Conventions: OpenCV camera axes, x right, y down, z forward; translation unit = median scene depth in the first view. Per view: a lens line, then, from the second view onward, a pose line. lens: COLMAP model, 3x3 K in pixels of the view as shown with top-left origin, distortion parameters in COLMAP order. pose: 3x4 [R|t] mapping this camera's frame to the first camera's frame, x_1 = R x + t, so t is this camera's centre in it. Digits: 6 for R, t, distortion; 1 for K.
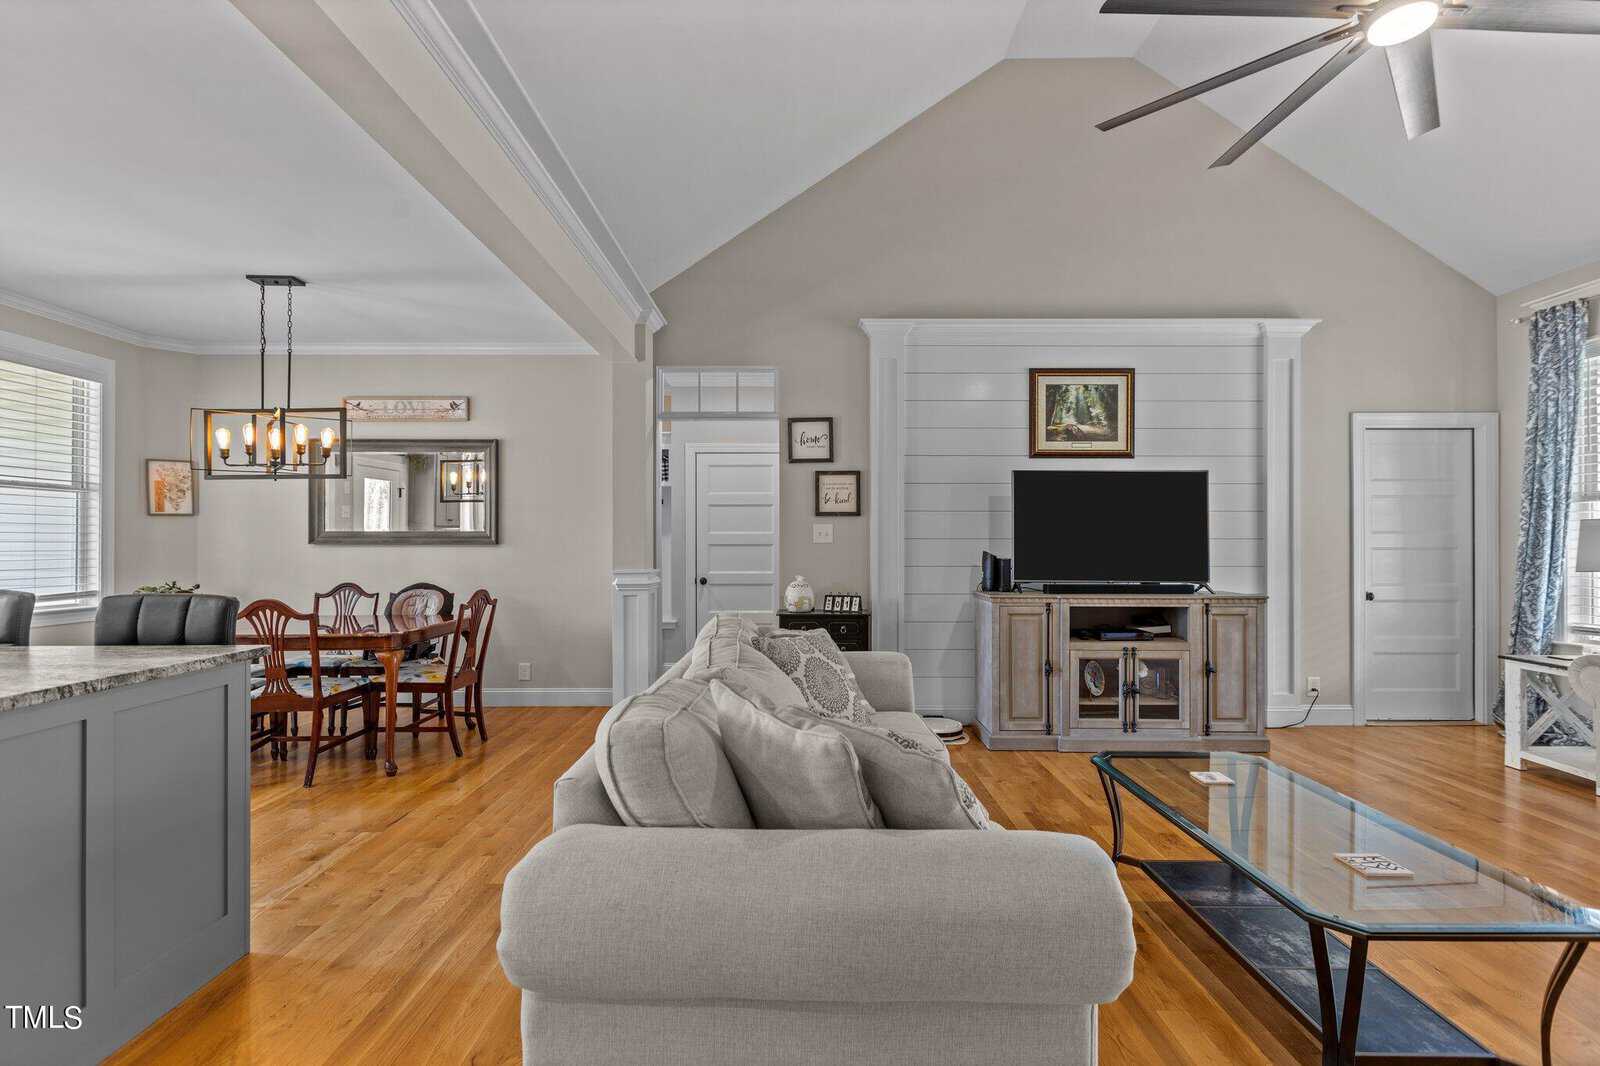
lens RADIAL K [[724.7, 0, 800.9], [0, 724.7, 538.2], [0, 0, 1]] dist [0.003999, 0.000436]
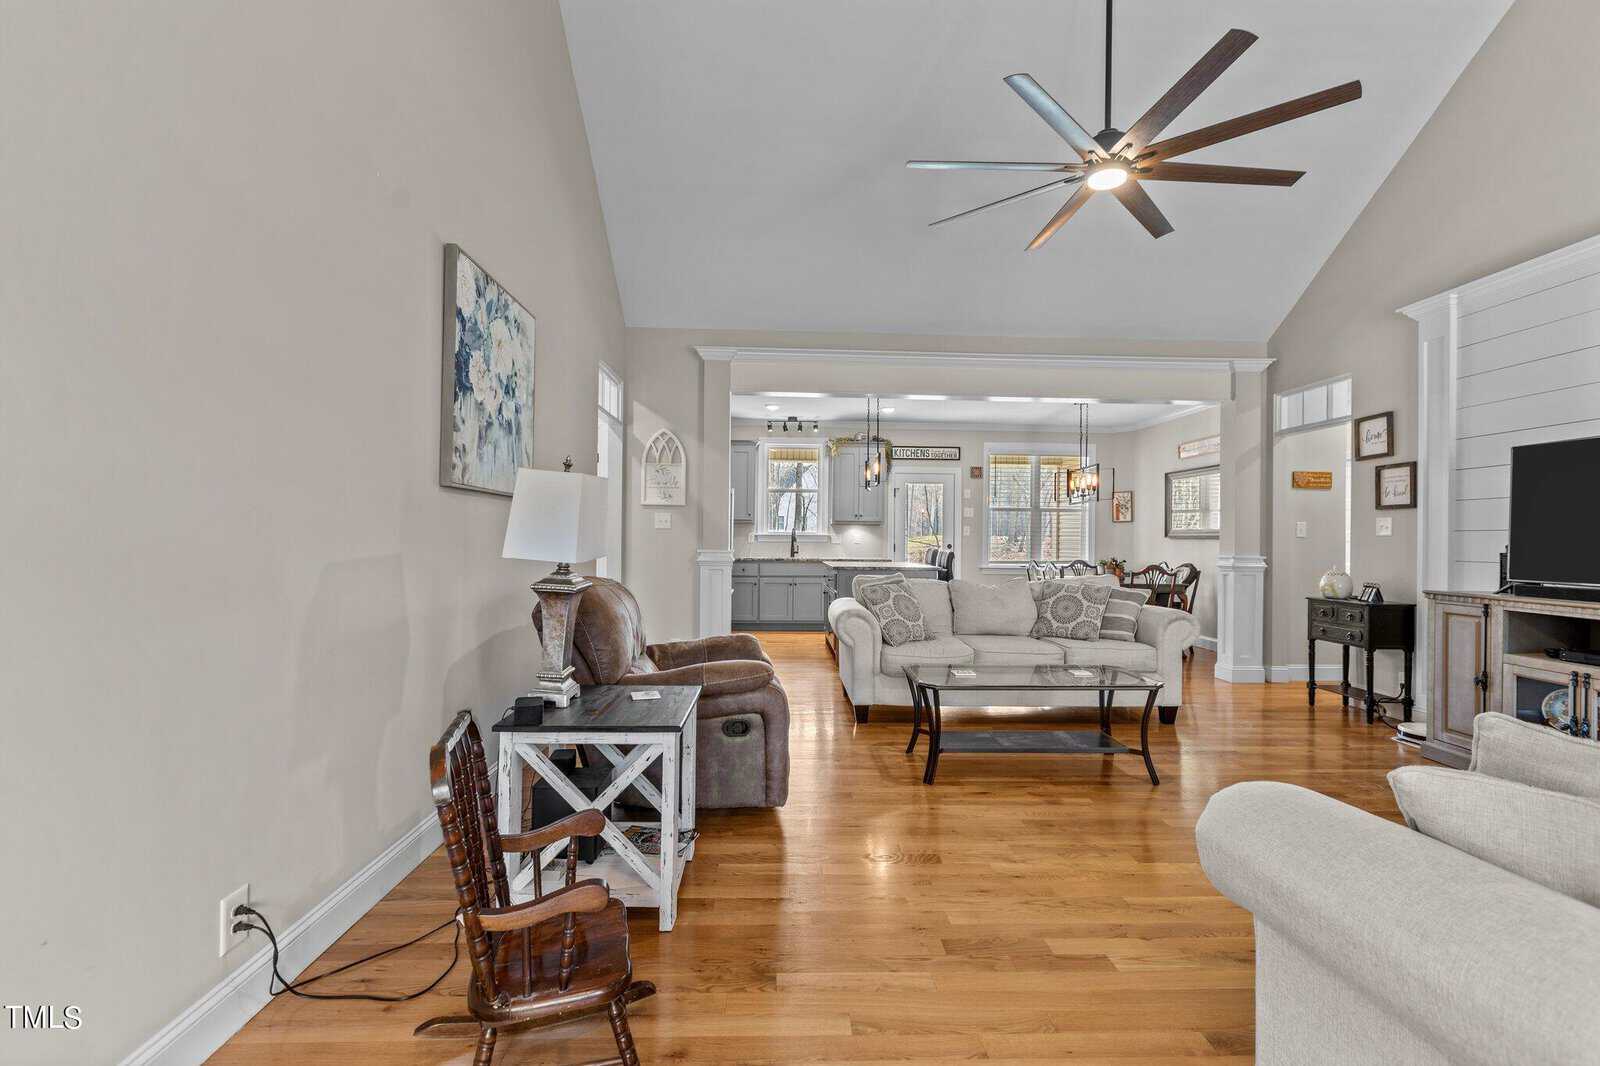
lens RADIAL K [[728.0, 0, 805.1], [0, 728.0, 532.1], [0, 0, 1]] dist [0.004435, 0.000247]
pose [[0.038093, -0.008244, -0.999240, 1.120195], [-0.004117, 0.999956, -0.008407, 0.014443], [0.999266, 0.004434, 0.038057, 0.162301]]
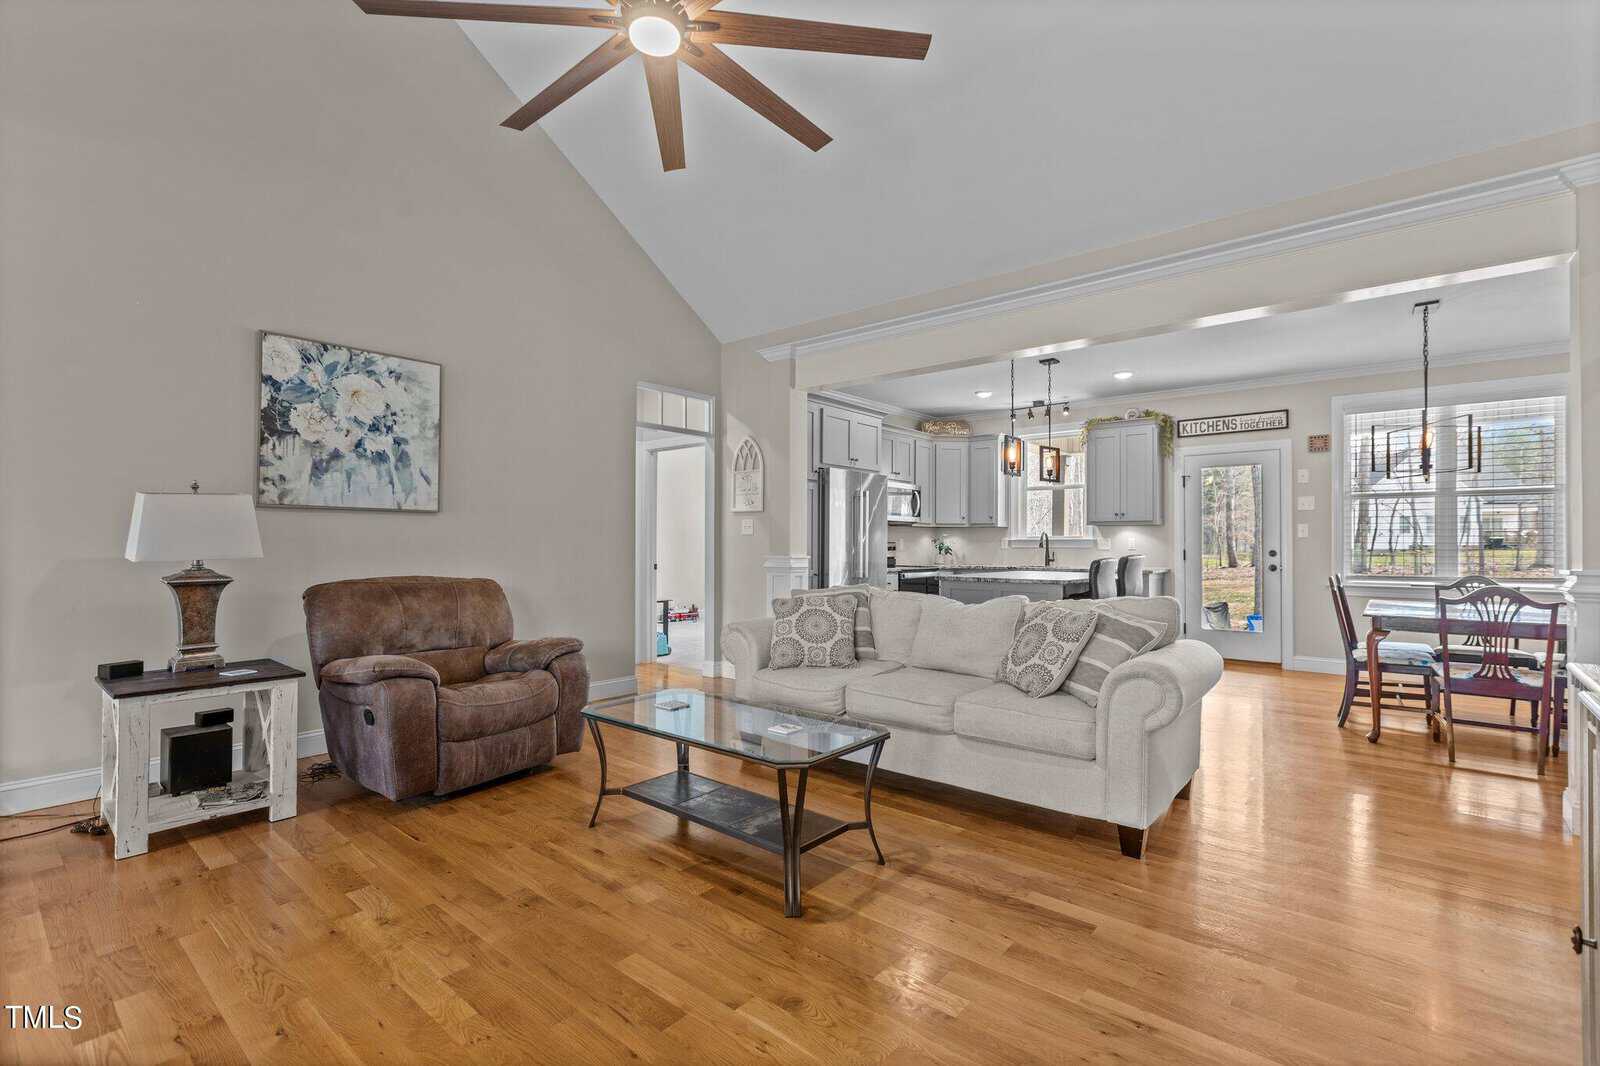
lens RADIAL K [[712.0, 0, 800.0], [0, 712.0, 534.2], [0, 0, 1]] dist [0.002499, 0.000061]
pose [[-0.643942, -0.011662, -0.764986, 0.726344], [0.002458, 0.999847, -0.017312, 0.020462], [0.765071, -0.013028, -0.643814, 0.893876]]
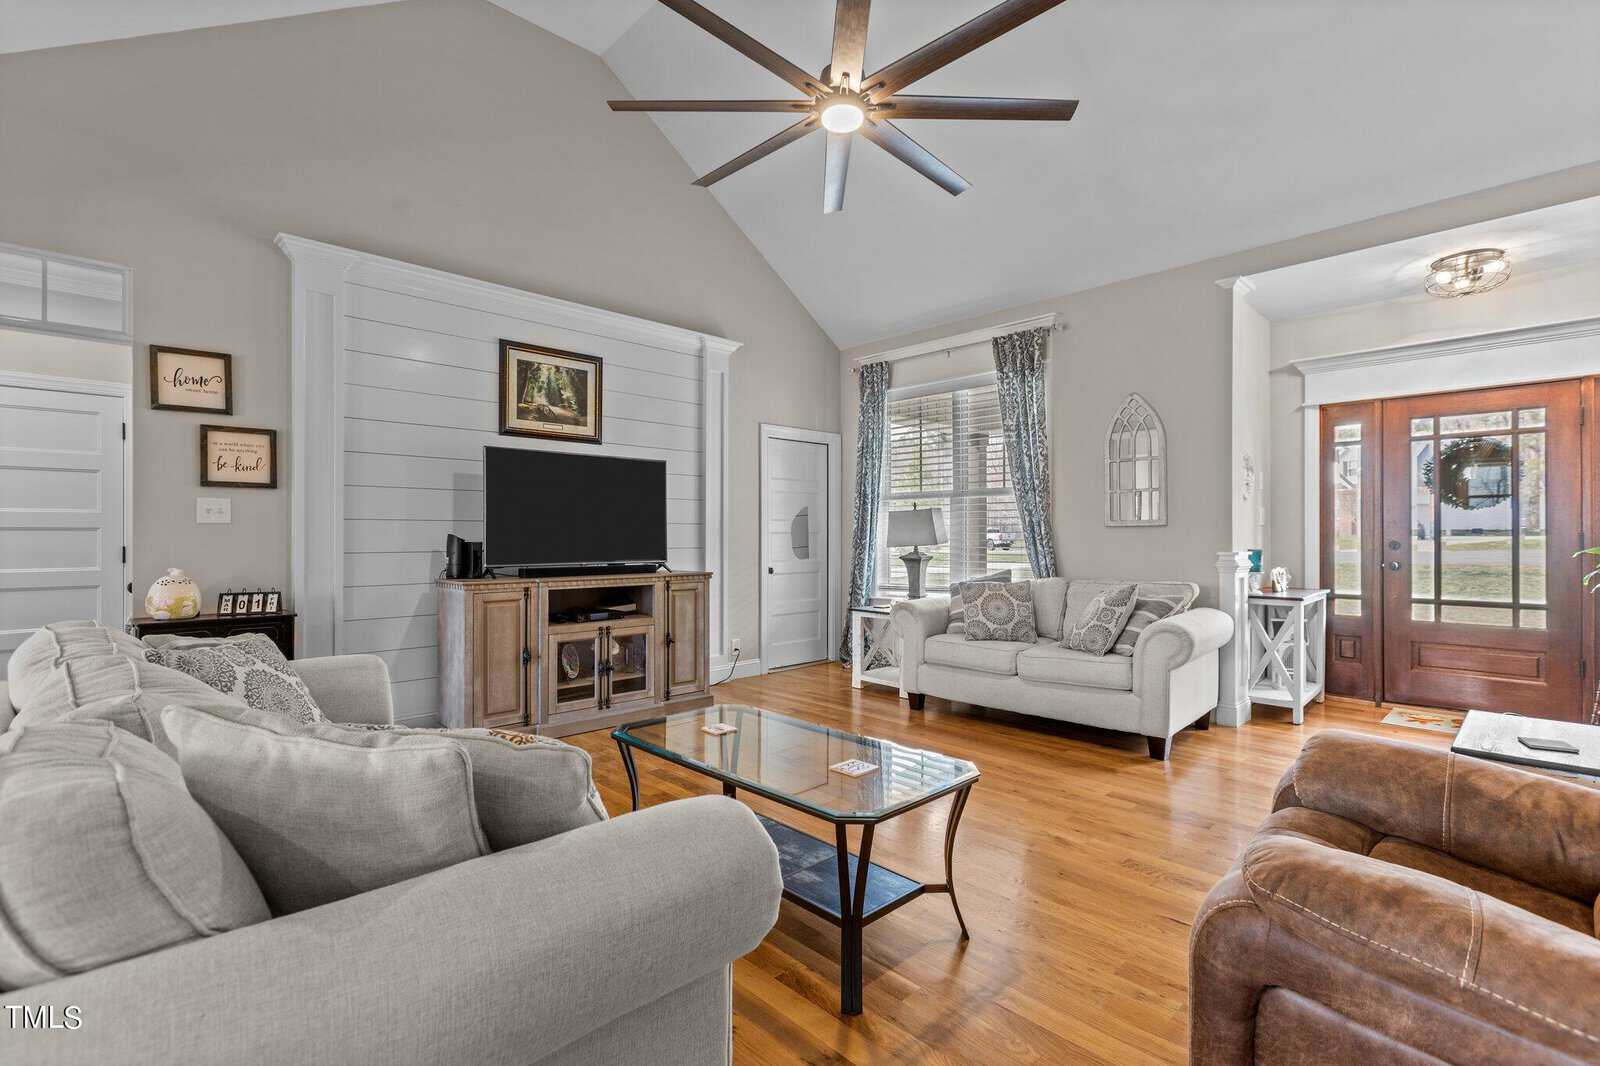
lens RADIAL K [[728.0, 0, 805.1], [0, 728.0, 532.1], [0, 0, 1]] dist [0.004435, 0.000247]
pose [[0.718034, 0.002838, 0.696002, -0.059558], [-0.003666, 0.999993, -0.000294, 0.014747], [-0.695998, -0.002340, 0.718040, 0.056297]]
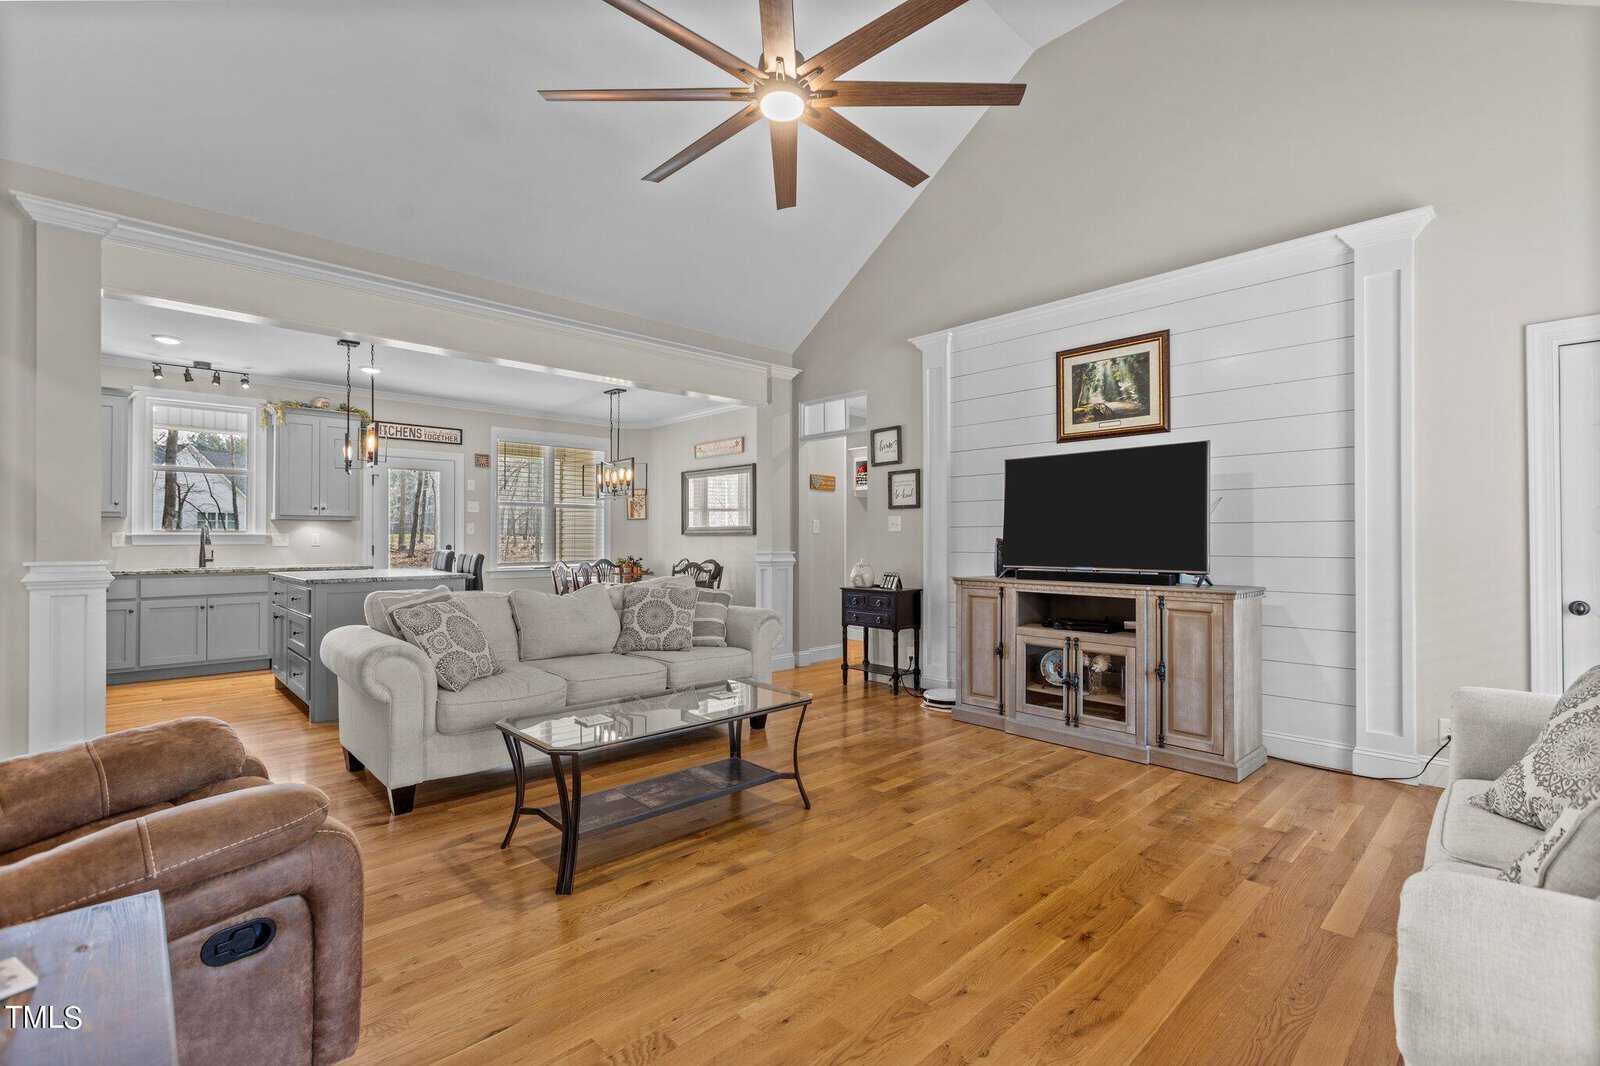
lens RADIAL K [[712.0, 0, 800.0], [0, 712.0, 534.2], [0, 0, 1]] dist [0.002499, 0.000061]
pose [[0.687896, -0.006416, -0.725781, 0.844241], [0.005565, 0.999978, -0.003566, 0.015169], [0.725788, -0.001586, 0.687917, 0.090418]]
